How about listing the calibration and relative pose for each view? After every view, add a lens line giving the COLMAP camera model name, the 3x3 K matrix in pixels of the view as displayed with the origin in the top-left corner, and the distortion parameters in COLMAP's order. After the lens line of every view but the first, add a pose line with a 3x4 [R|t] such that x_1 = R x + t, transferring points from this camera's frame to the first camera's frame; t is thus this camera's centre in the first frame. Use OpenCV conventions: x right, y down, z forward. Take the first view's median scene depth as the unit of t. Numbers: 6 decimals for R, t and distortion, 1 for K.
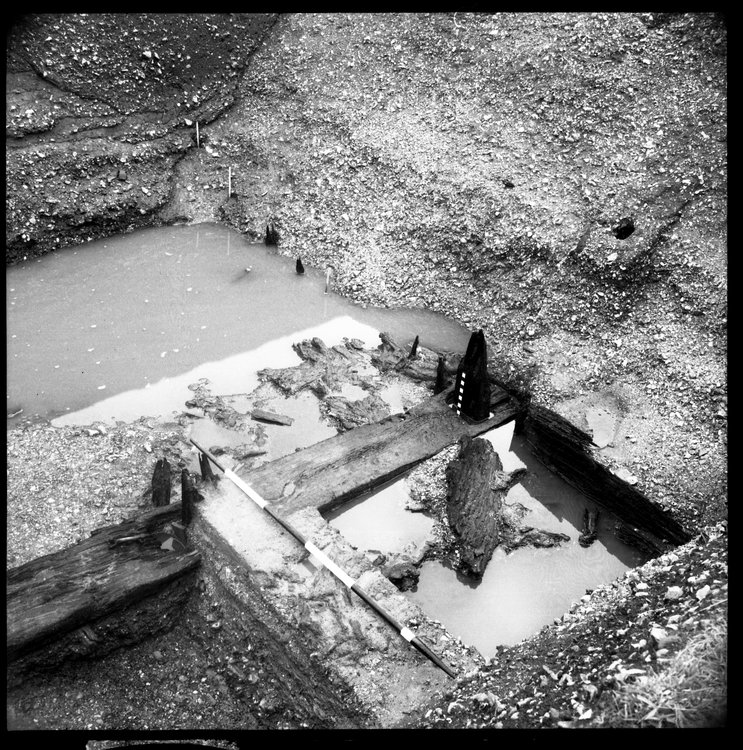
lens RADIAL K [[1013.4, 0, 374.1], [0, 1013.4, 361.9], [0, 0, 1]] dist [-0.002597, 0.093001]
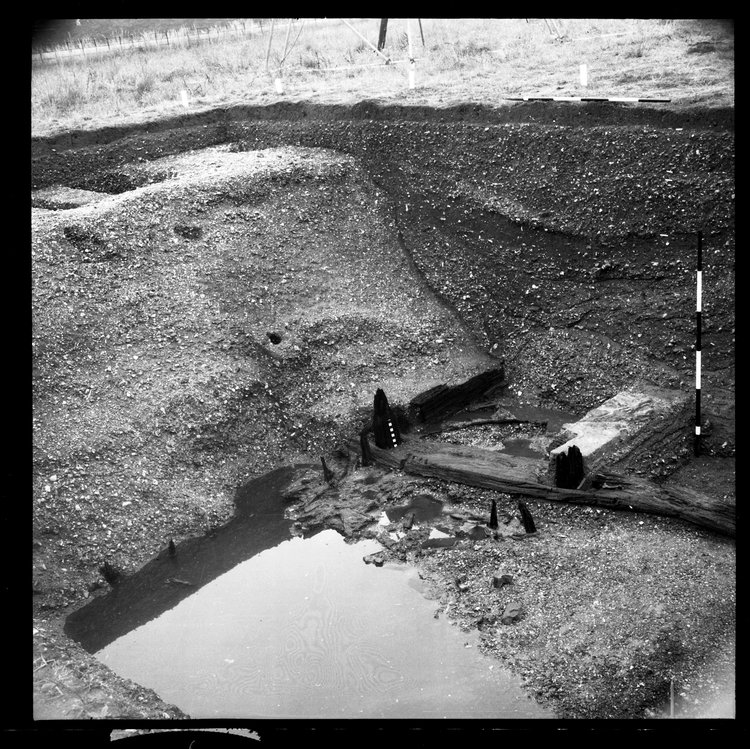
lens RADIAL K [[983.5, 0, 378.7], [0, 983.5, 371.2], [0, 0, 1]] dist [-0.009036, -0.044011]
pose [[-0.073135, -0.428955, 0.900361, -0.959992], [0.642551, 0.670172, 0.371480, -0.473249], [-0.762745, 0.605696, 0.226612, 0.516977]]
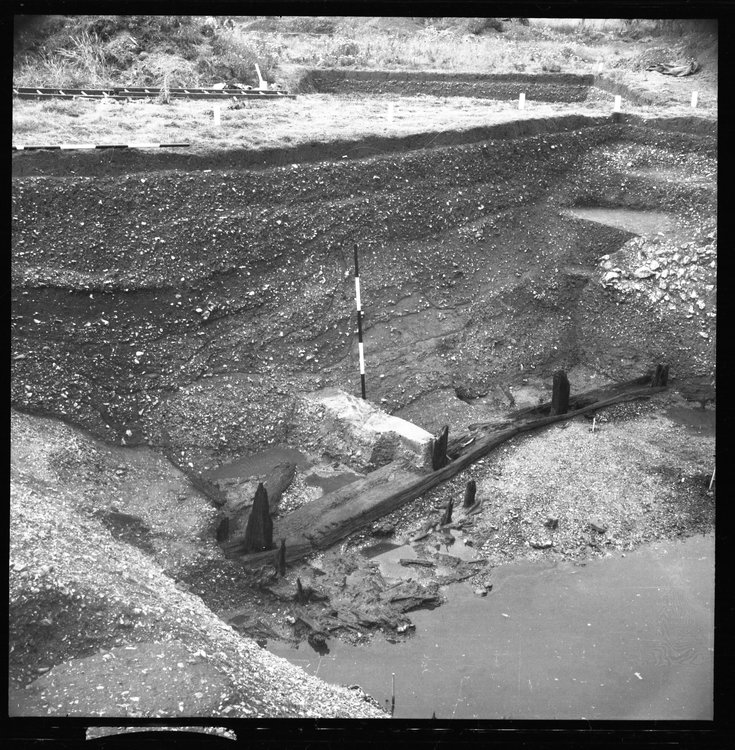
lens RADIAL K [[969.1, 0, 367.0], [0, 969.1, 364.3], [0, 0, 1]] dist [-0.009000, 0.061989]
pose [[-0.990483, -0.117030, -0.072435, 0.063737], [-0.128676, 0.600637, 0.789100, -0.853434], [-0.048842, 0.790910, -0.609980, 1.275761]]
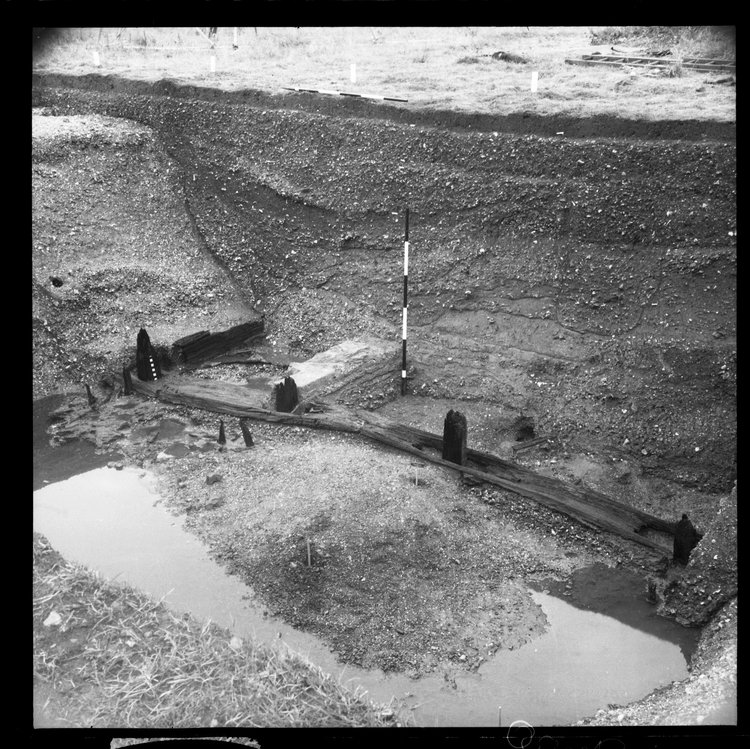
lens RADIAL K [[986.8, 0, 395.0], [0, 986.8, 375.6], [0, 0, 1]] dist [-0.021664, 0.040976]
pose [[-0.184545, -0.444586, 0.876519, -1.192283], [0.545650, 0.695418, 0.467611, -0.421715], [-0.817441, 0.564568, 0.114252, 0.393597]]
